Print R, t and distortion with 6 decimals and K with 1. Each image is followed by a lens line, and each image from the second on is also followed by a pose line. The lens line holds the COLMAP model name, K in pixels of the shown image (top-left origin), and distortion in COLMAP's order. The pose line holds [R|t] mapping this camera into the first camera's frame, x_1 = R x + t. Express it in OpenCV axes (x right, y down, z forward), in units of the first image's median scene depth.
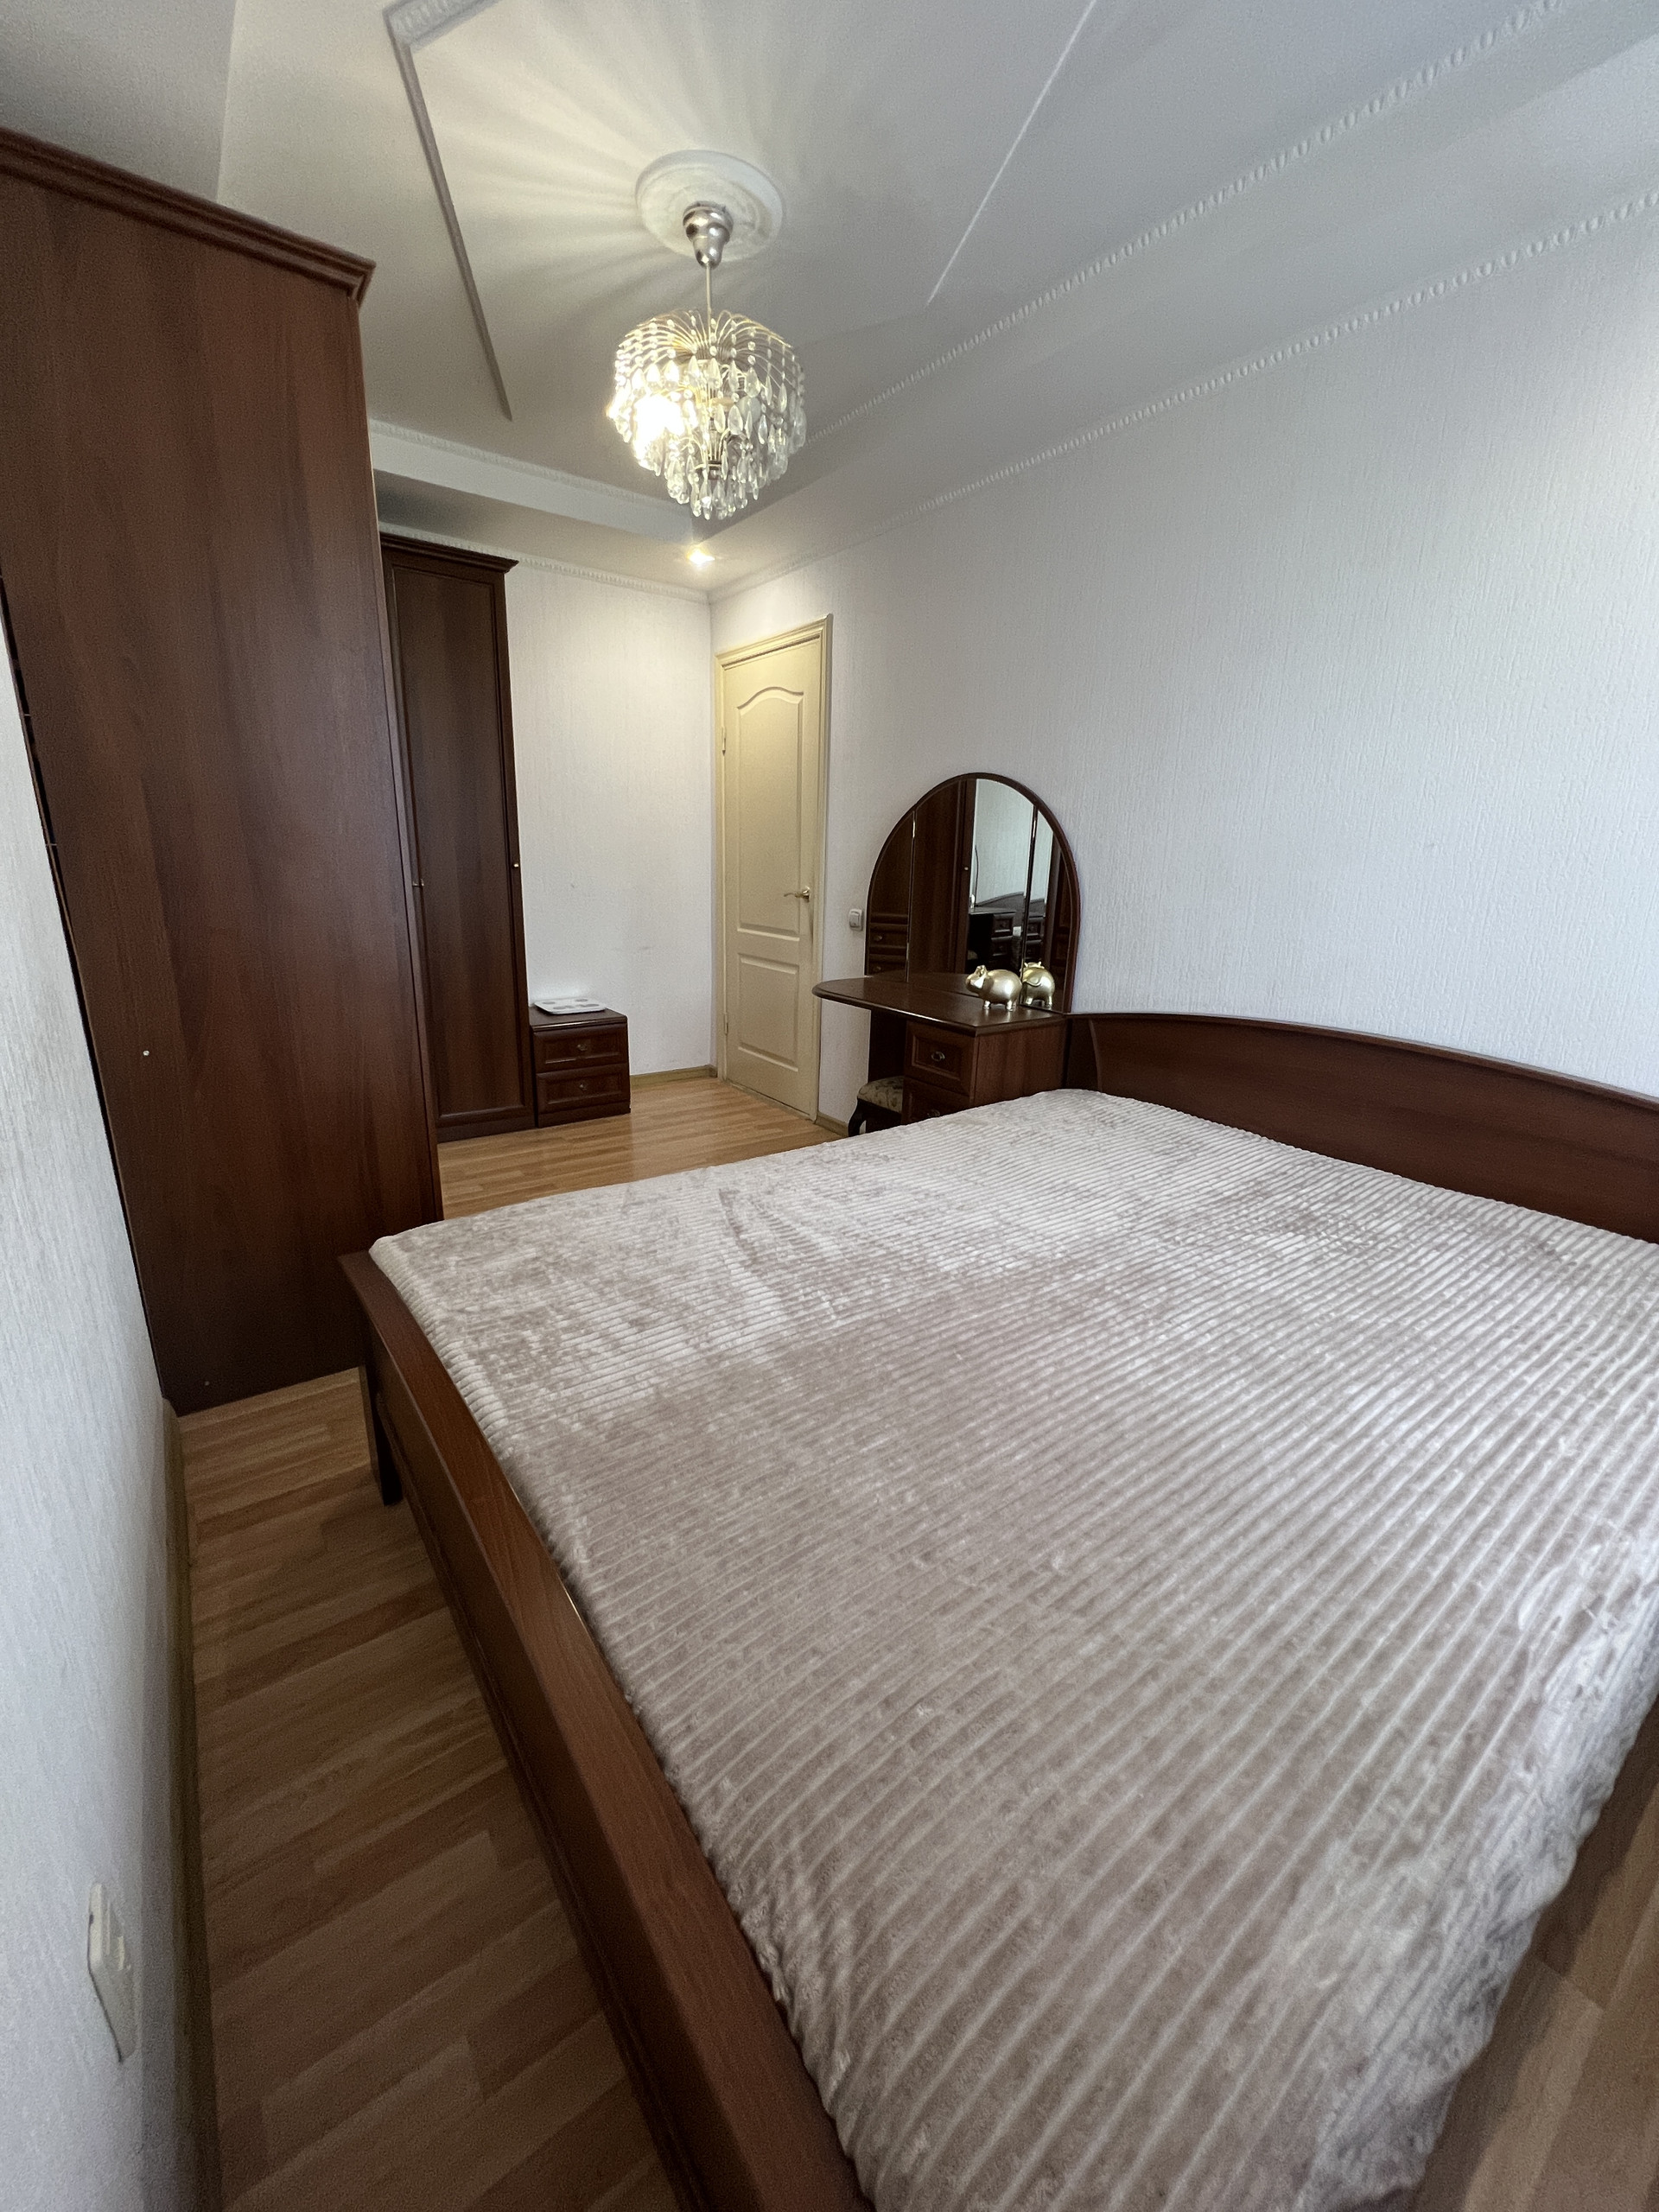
lens RADIAL K [[889.3, 0, 838.0], [0, 889.3, 1104.3], [0, 0, 1]] dist [-0.003564, 0.000674]
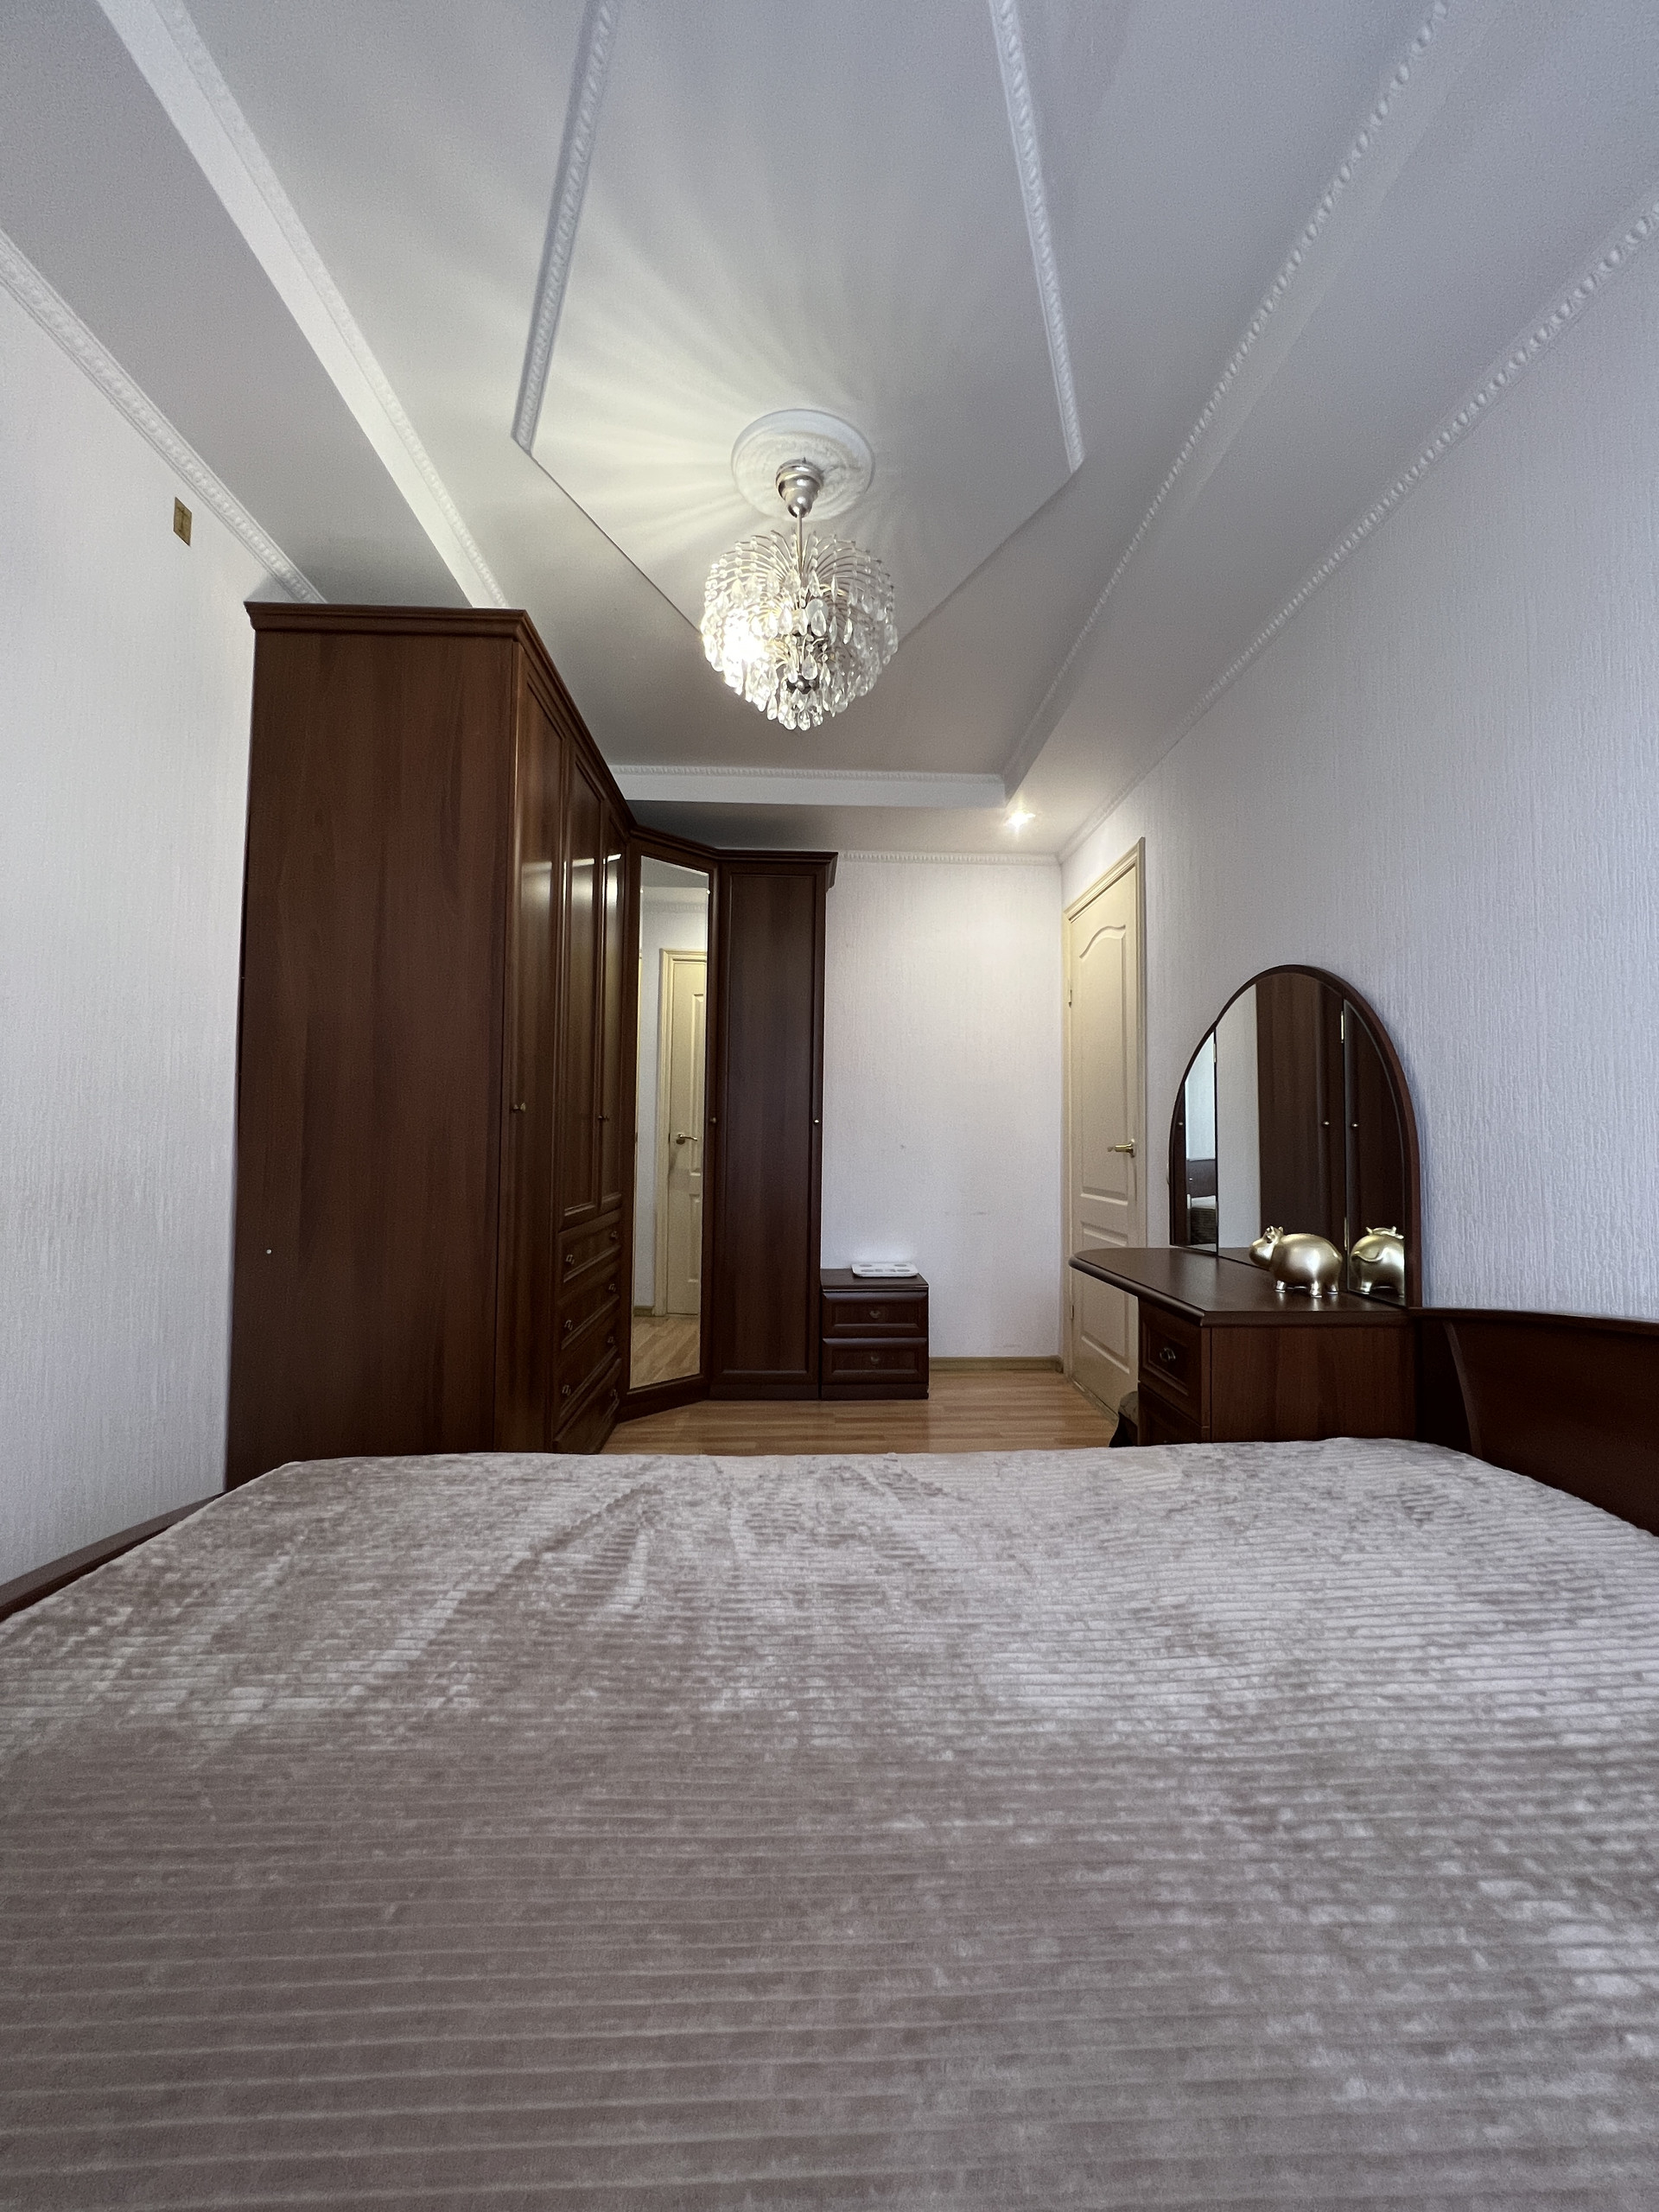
lens RADIAL K [[889.3, 0, 836.3], [0, 889.3, 1101.9], [0, 0, 1]] dist [-0.003564, 0.000674]
pose [[0.827727, -0.046453, -0.559204, 0.283205], [-0.137514, 0.949386, -0.282411, -0.011923], [0.544020, 0.310657, 0.779445, 0.287054]]
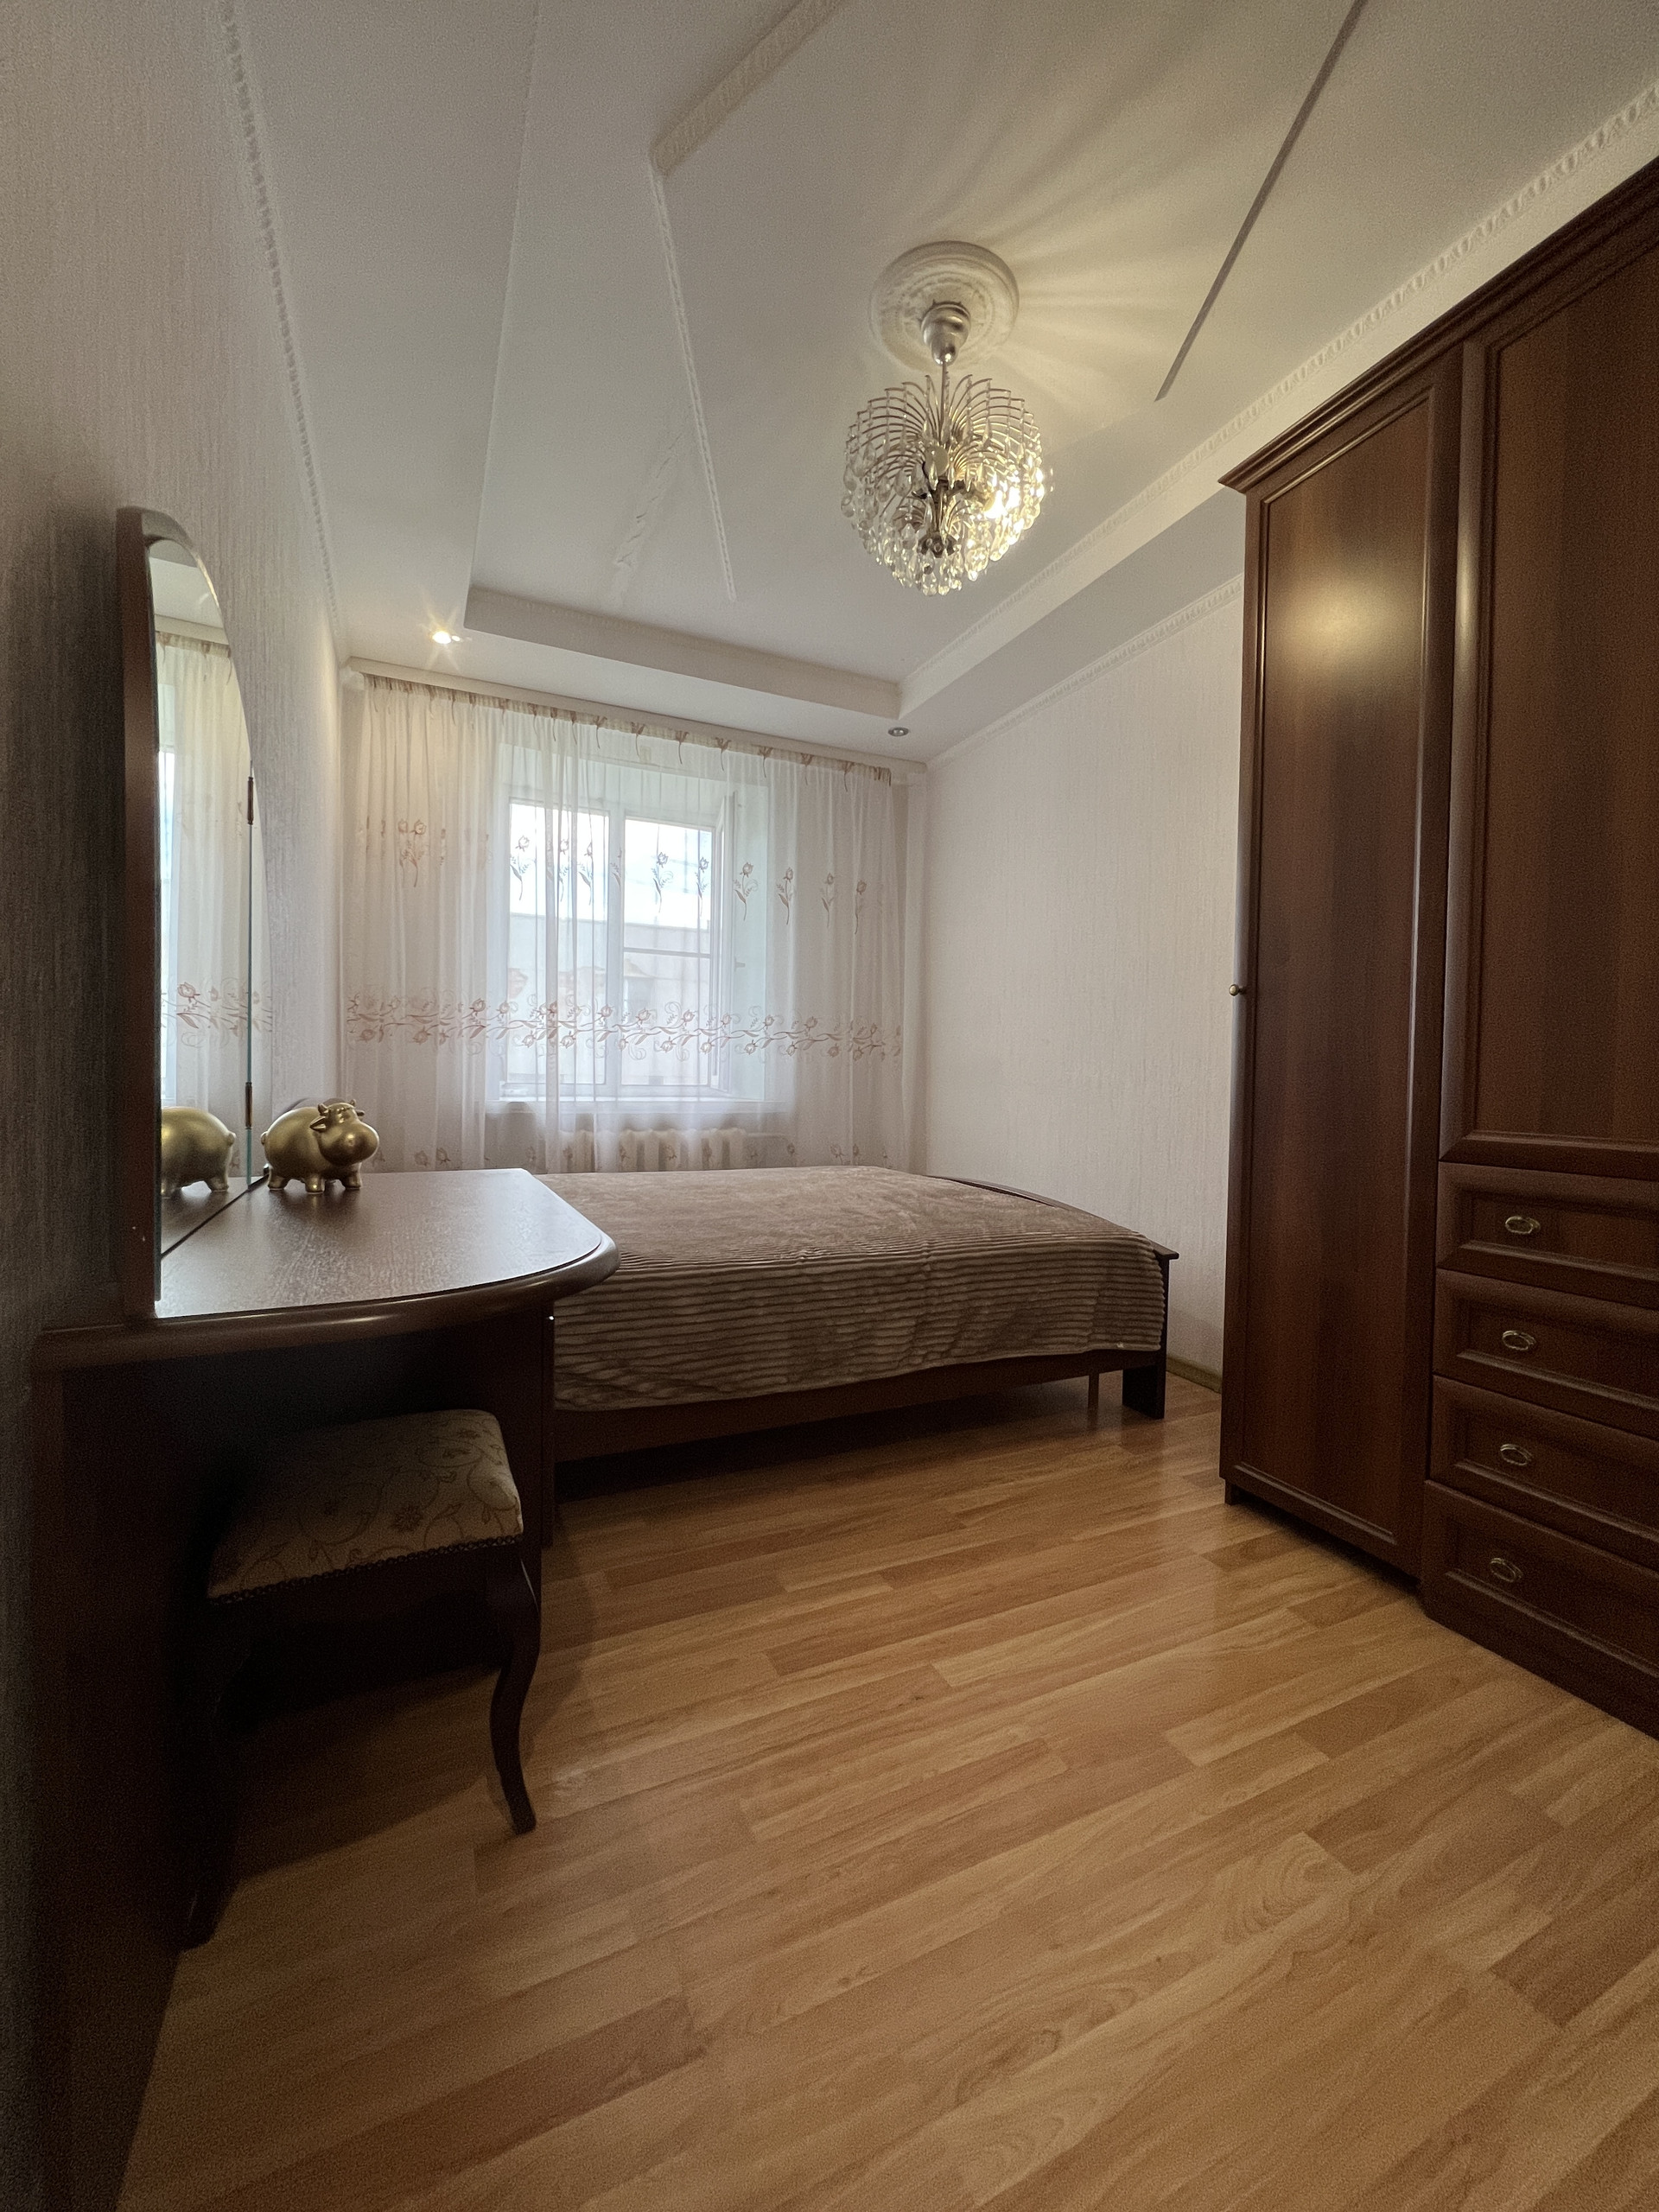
lens RADIAL K [[889.3, 0, 838.2], [0, 889.3, 1105.1], [0, 0, 1]] dist [-0.003564, 0.000674]
pose [[-0.979602, -0.054102, 0.193525, -0.164679], [0.005463, 0.955547, 0.294790, -0.291993], [-0.200871, 0.289834, -0.935760, 1.415949]]
